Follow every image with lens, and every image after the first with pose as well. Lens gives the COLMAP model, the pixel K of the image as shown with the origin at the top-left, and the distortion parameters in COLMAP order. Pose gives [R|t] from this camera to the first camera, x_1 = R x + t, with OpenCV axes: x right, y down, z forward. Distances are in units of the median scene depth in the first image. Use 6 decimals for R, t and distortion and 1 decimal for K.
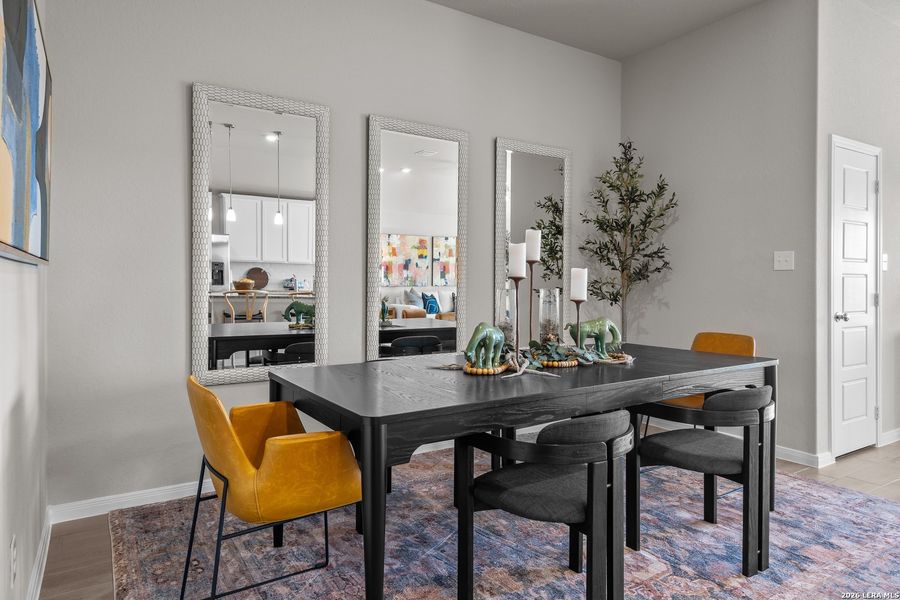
lens RADIAL K [[543.4, 0, 475.3], [0, 543.4, 284.7], [0, 0, 1]] dist [0.008369, 0.000240]
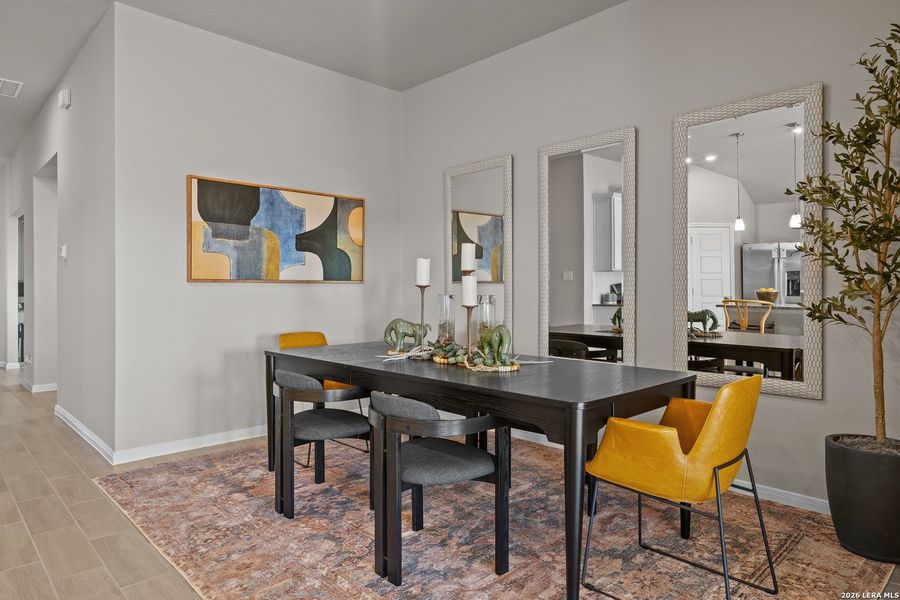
lens RADIAL K [[575.0, 0, 450.7], [0, 575.0, 294.4], [0, 0, 1]] dist [0.012024, -0.000917]
pose [[0.176174, 0.003496, -0.984353, 1.017369], [-0.003221, 0.999990, 0.002975, 0.001276], [0.984354, 0.002647, 0.176184, 0.599489]]
